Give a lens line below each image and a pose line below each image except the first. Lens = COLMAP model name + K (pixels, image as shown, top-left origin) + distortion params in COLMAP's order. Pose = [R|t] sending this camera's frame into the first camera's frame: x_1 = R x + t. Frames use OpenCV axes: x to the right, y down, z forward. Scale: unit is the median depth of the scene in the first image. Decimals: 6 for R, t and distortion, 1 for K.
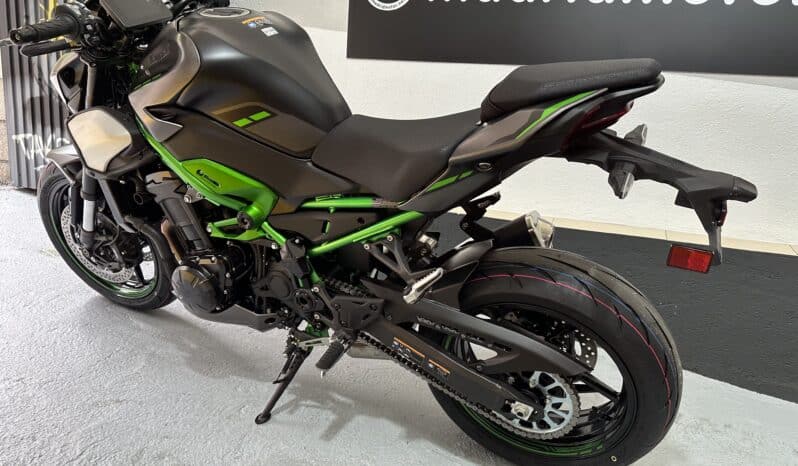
lens RADIAL K [[571.6, 0, 399.0], [0, 571.6, 233.0], [0, 0, 1]] dist [0.126924, -0.200074]
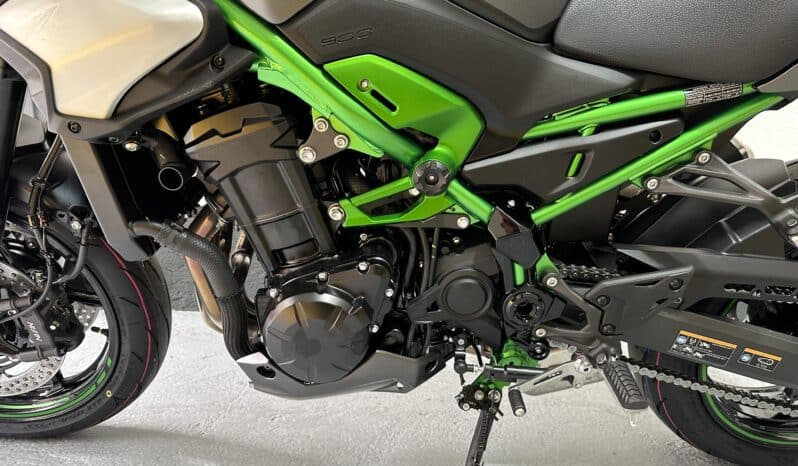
lens RADIAL K [[571.6, 0, 399.0], [0, 571.6, 233.0], [0, 0, 1]] dist [0.126924, -0.200074]
pose [[0.901276, -0.169737, 0.398612, -0.503680], [0.198246, 0.979659, -0.031084, 0.038322], [-0.385228, 0.107038, 0.916593, 0.525762]]
